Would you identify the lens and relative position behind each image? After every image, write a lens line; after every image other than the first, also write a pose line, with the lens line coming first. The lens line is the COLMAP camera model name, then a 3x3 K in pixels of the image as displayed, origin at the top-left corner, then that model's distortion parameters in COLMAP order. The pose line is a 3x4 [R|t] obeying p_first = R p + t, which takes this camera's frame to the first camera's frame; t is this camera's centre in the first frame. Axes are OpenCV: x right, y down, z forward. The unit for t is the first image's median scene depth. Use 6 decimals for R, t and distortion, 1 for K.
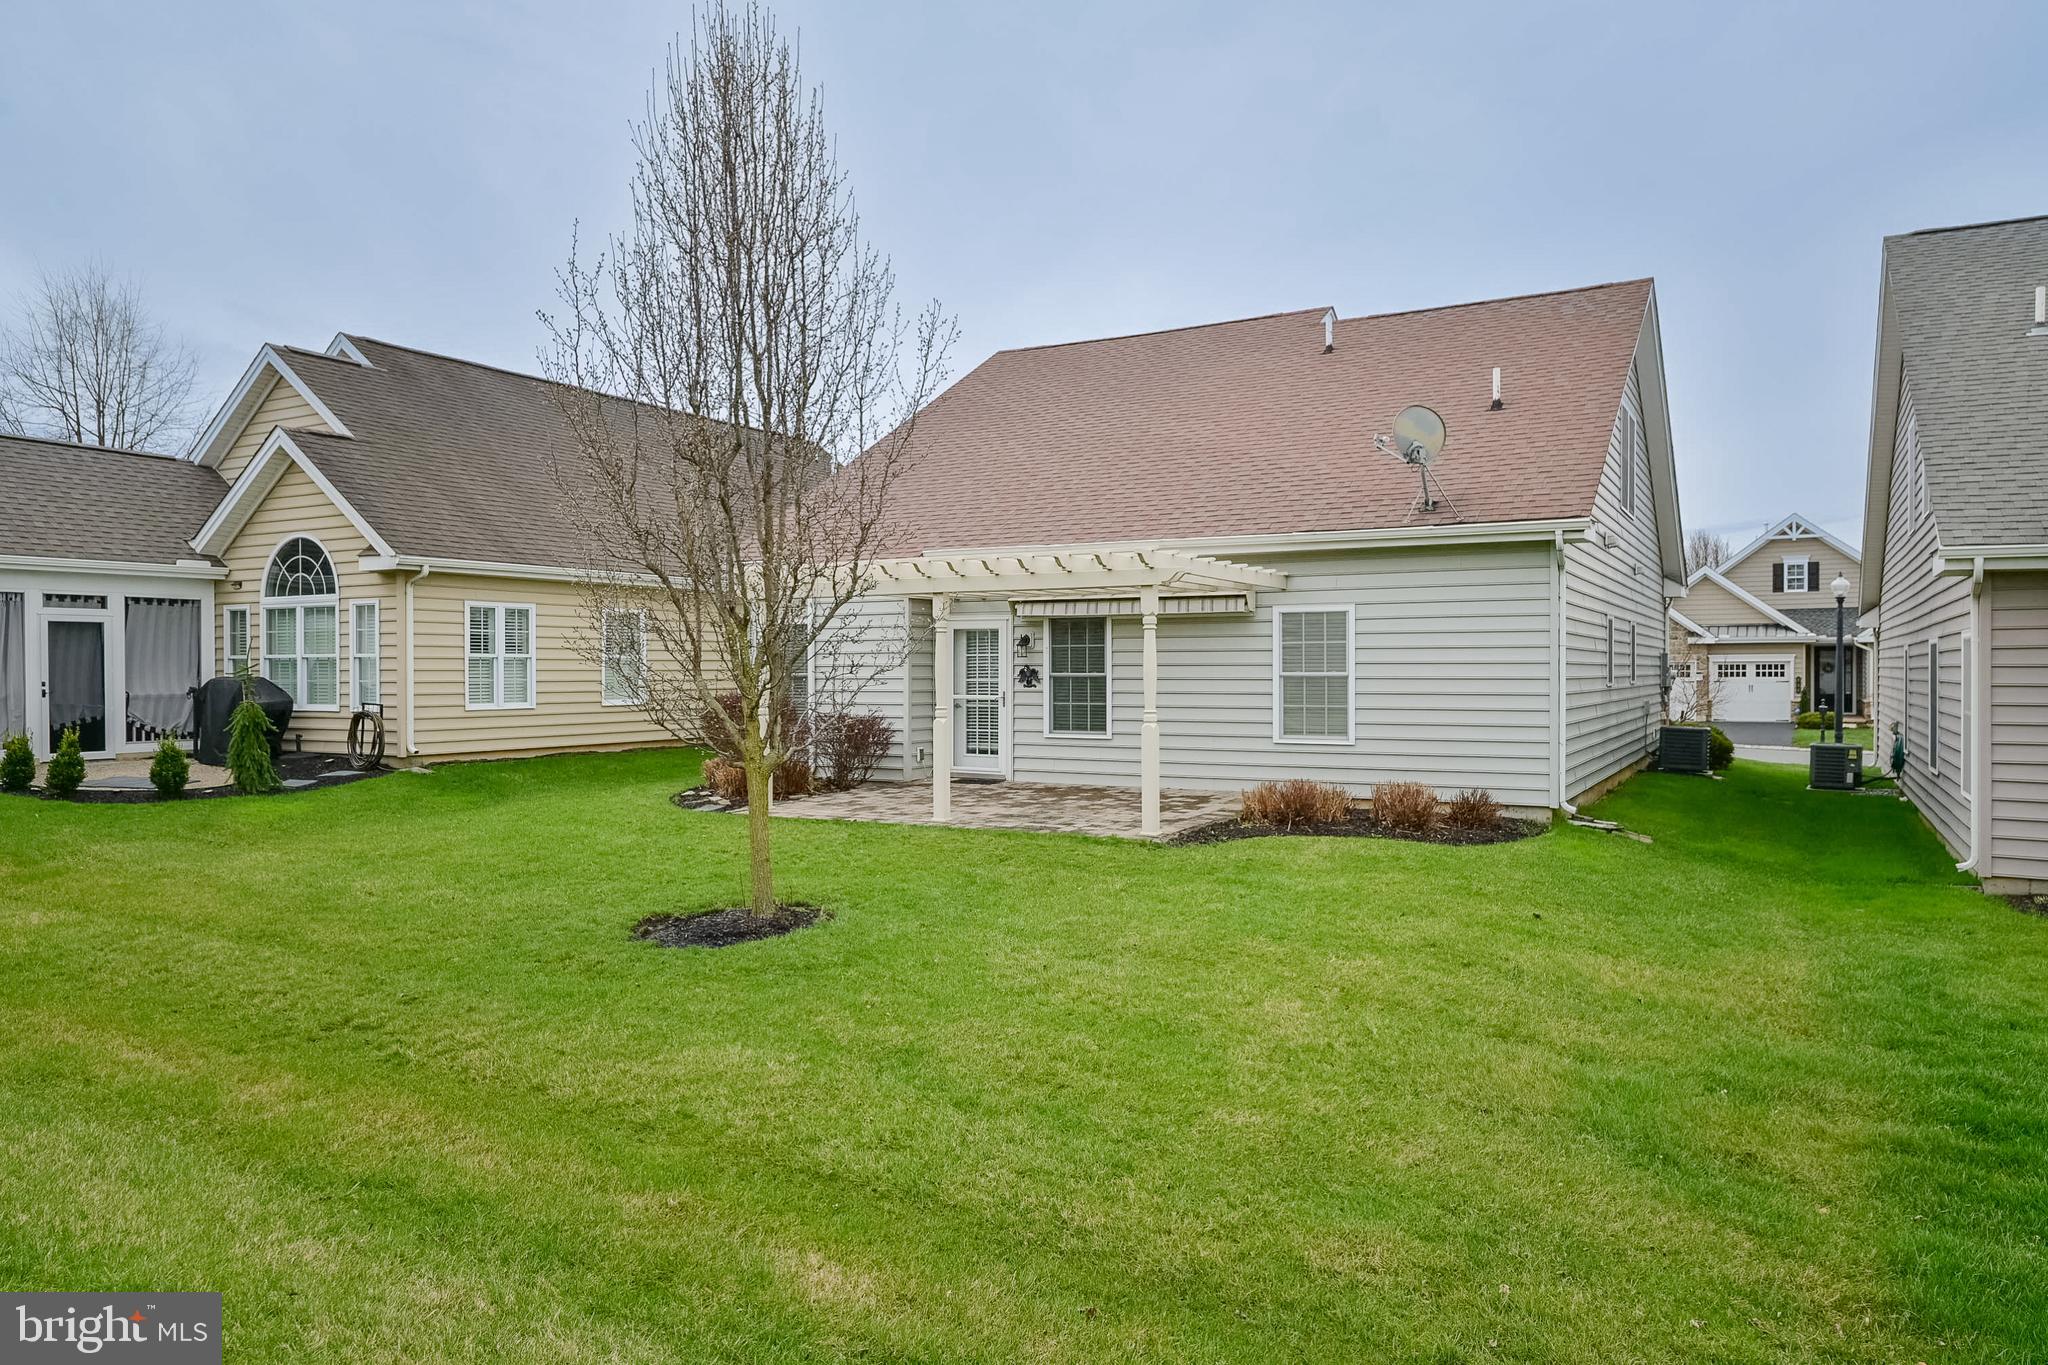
lens RADIAL K [[1371.4, 0, 1021.1], [0, 1371.4, 673.1], [0, 0, 1]] dist [0.060652, -0.001613]
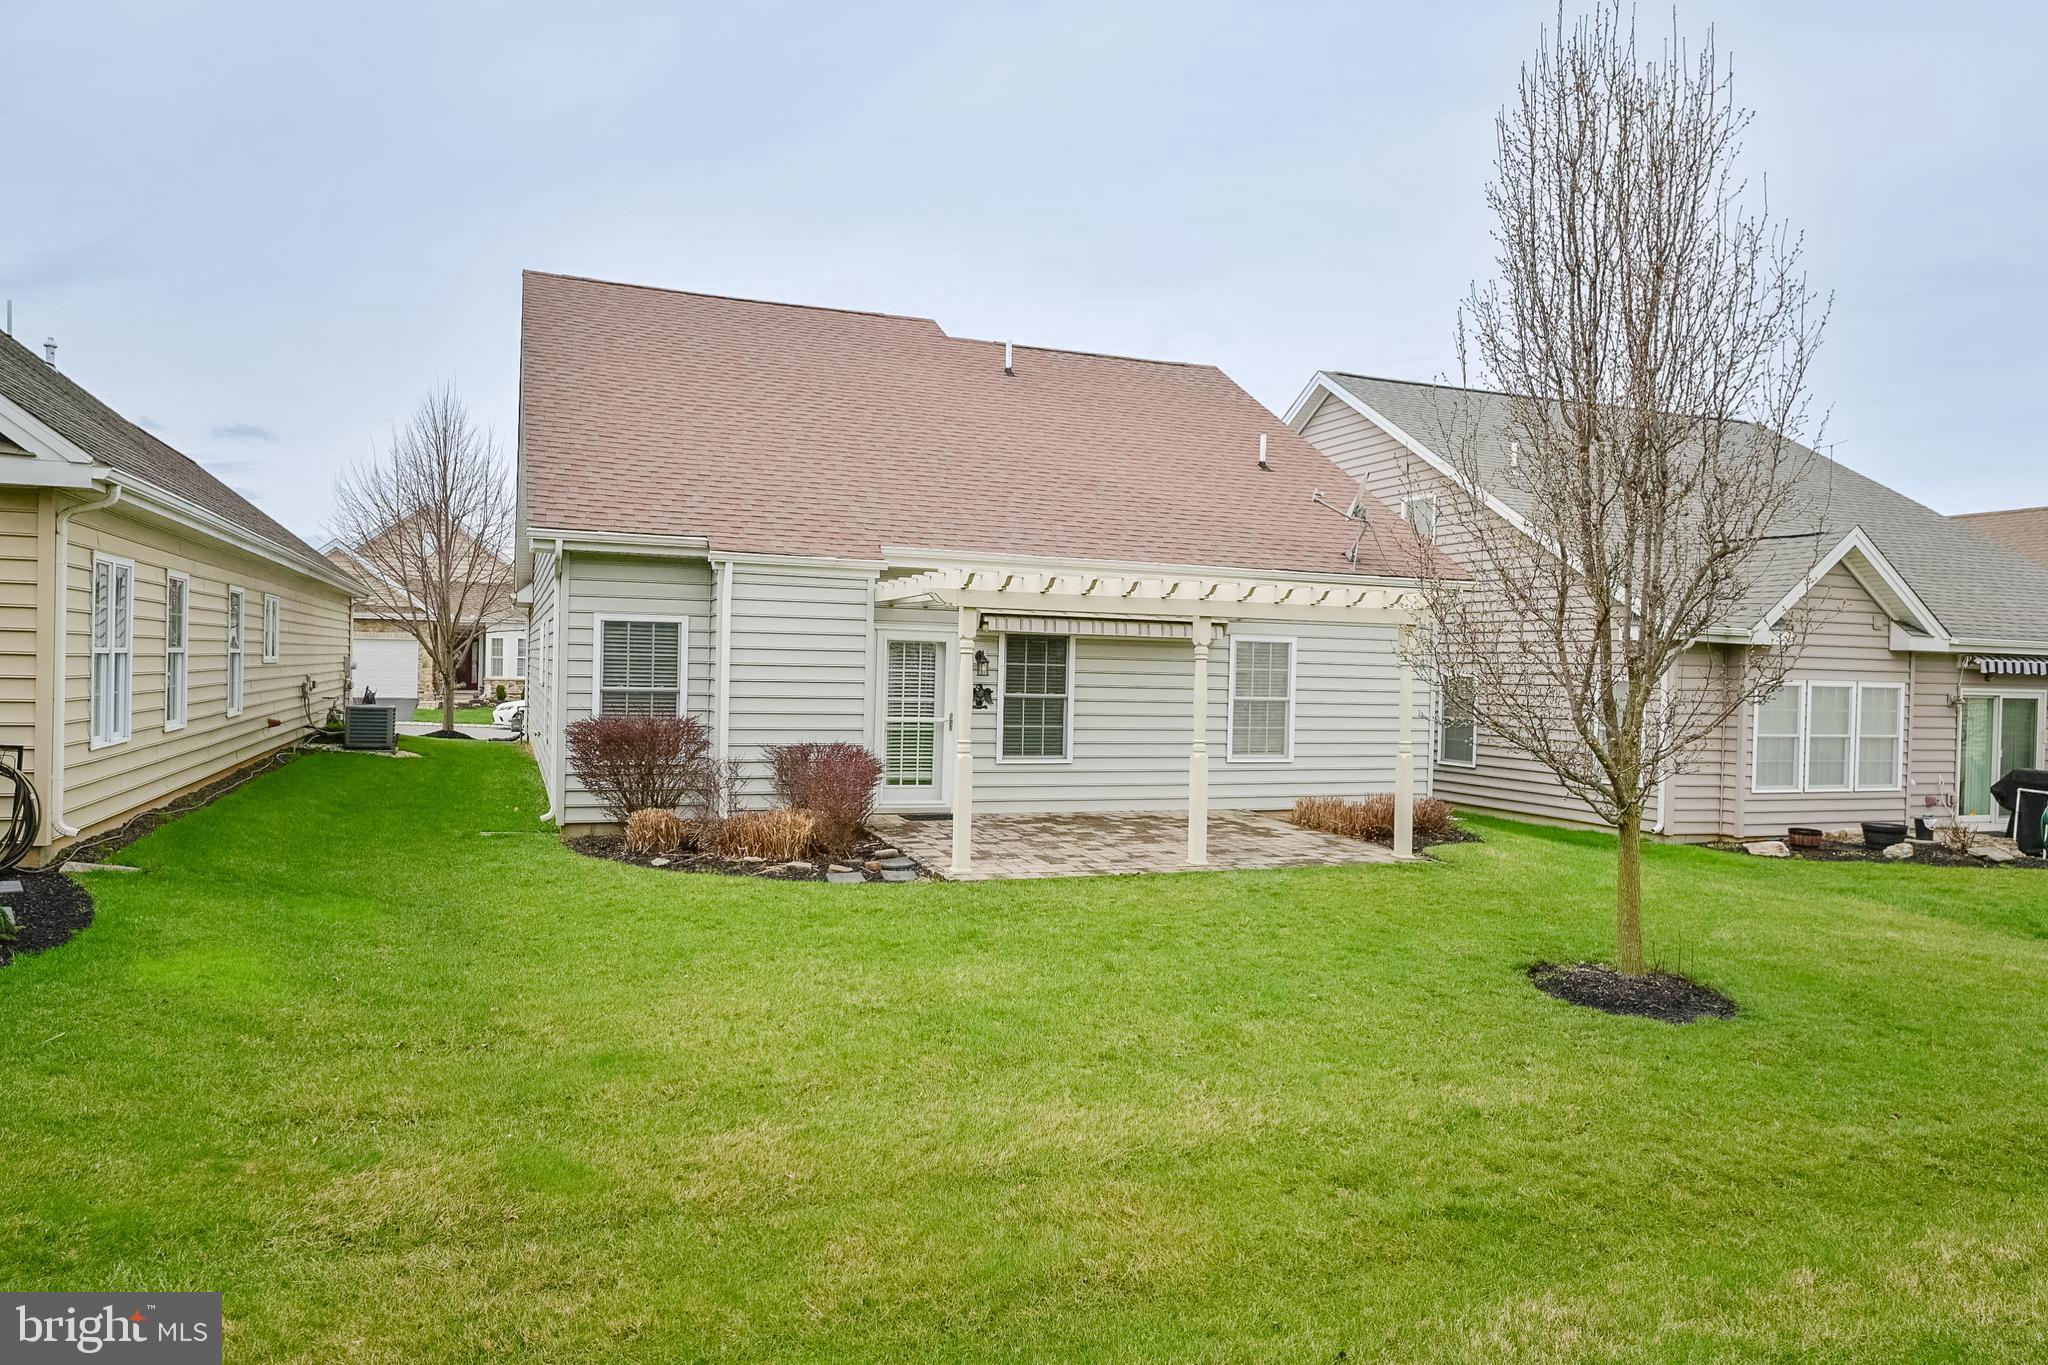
lens RADIAL K [[1371.4, 0, 1029.1], [0, 1371.4, 691.8], [0, 0, 1]] dist [0.060652, -0.001613]
pose [[0.638807, 0.003502, 0.769359, -0.682685], [-0.022410, 0.999650, 0.014057, -0.014505], [-0.769041, -0.026221, 0.638662, 0.406208]]
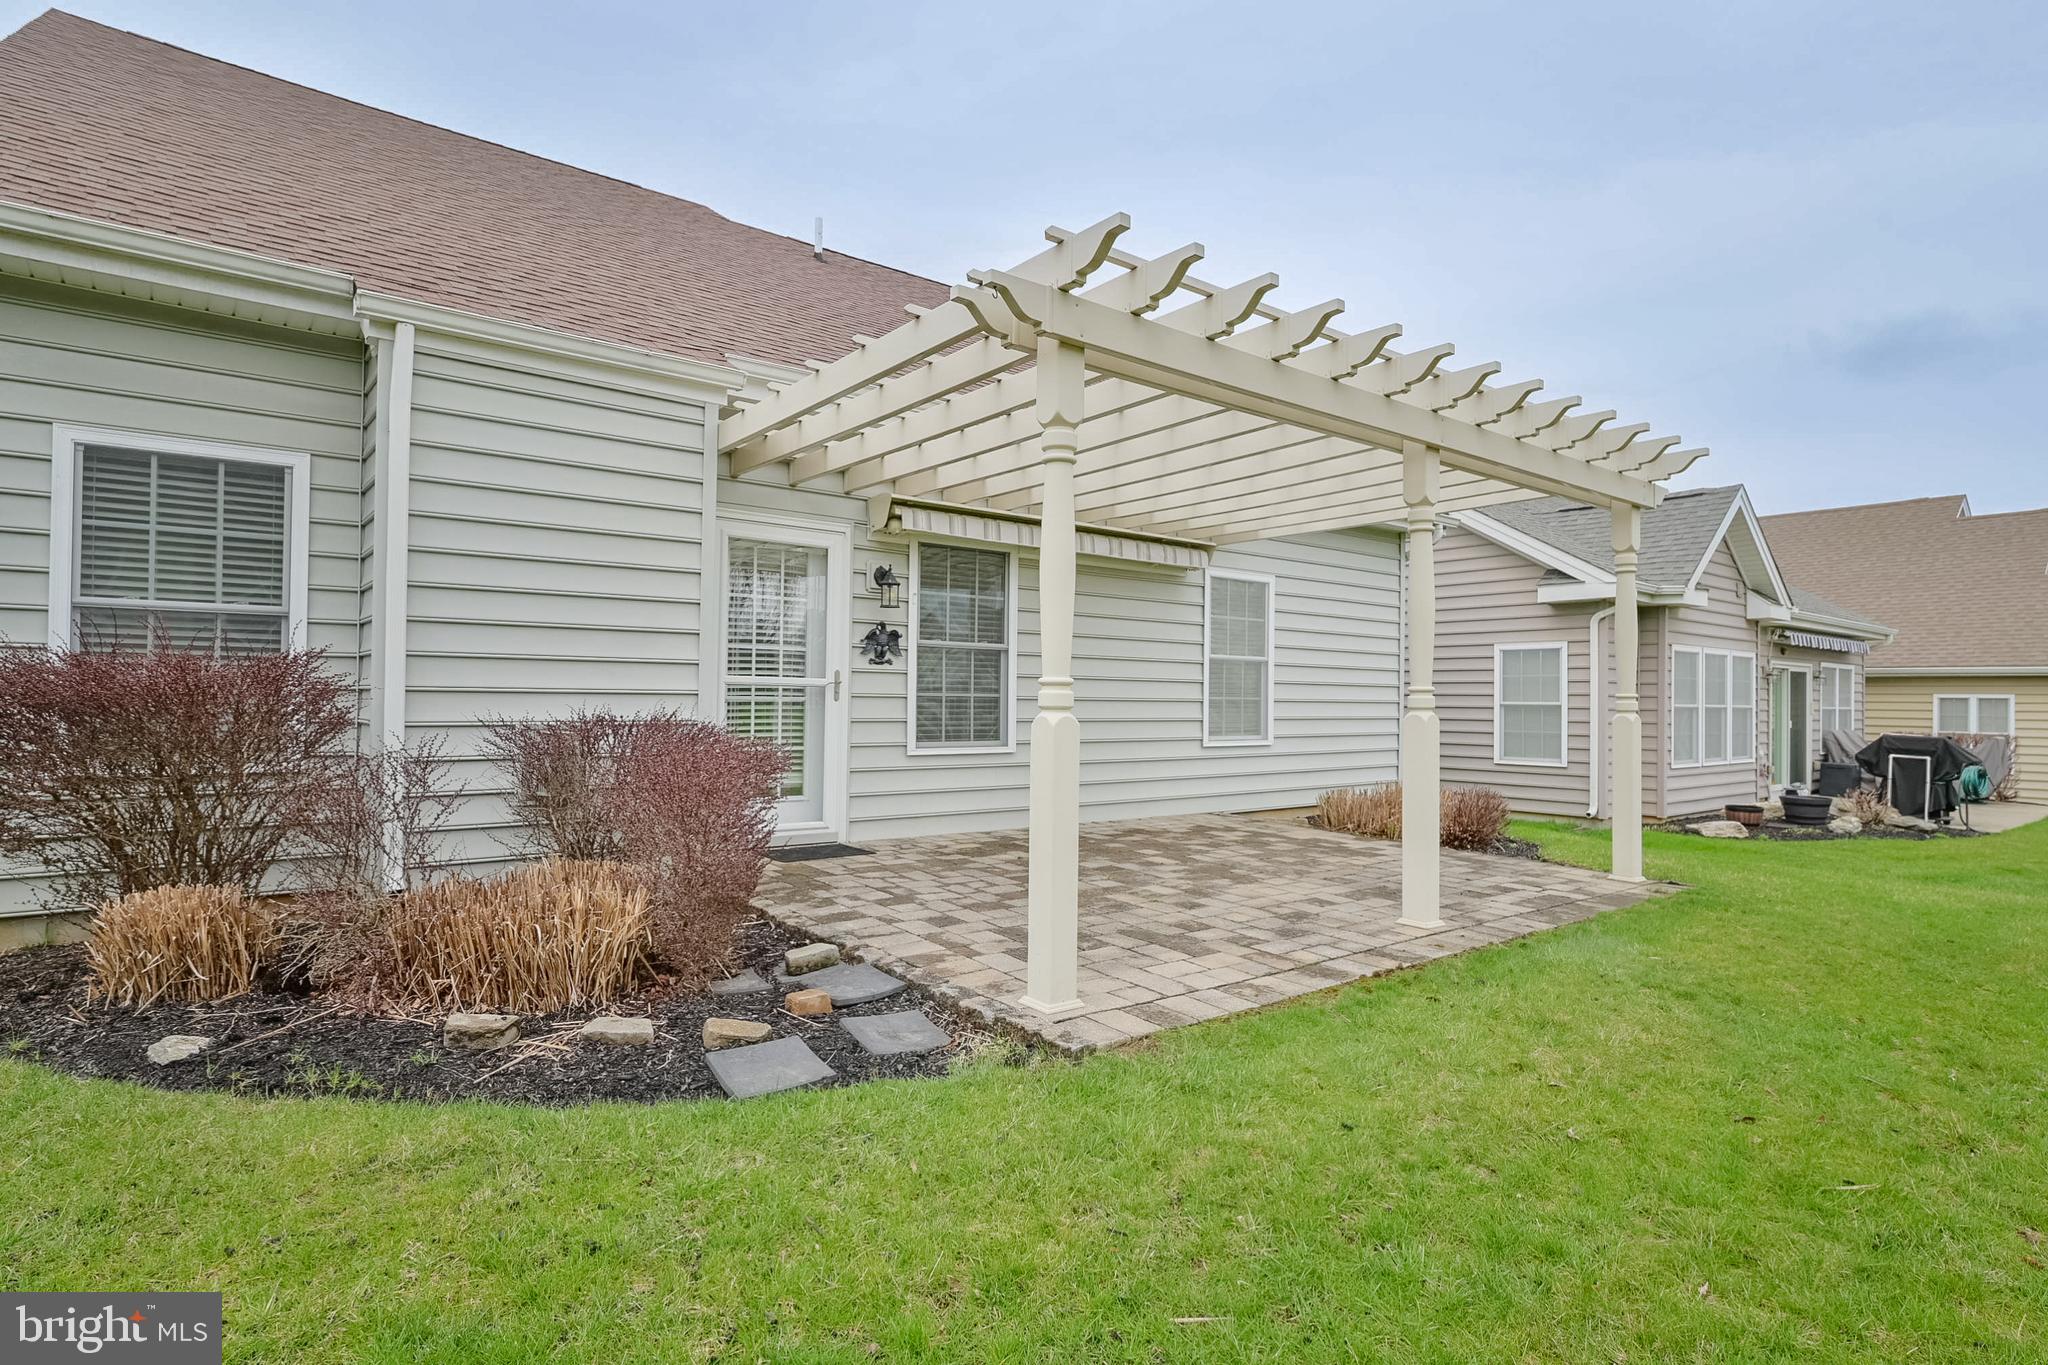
lens RADIAL K [[1062.6, 0, 1017.3], [0, 1062.6, 688.9], [0, 0, 1]] dist [0.011613, -0.001715]
pose [[0.388861, 0.016799, 0.921143, -0.366153], [-0.009561, 0.999853, -0.014198, 0.026060], [-0.921247, -0.003286, 0.388964, 0.804143]]
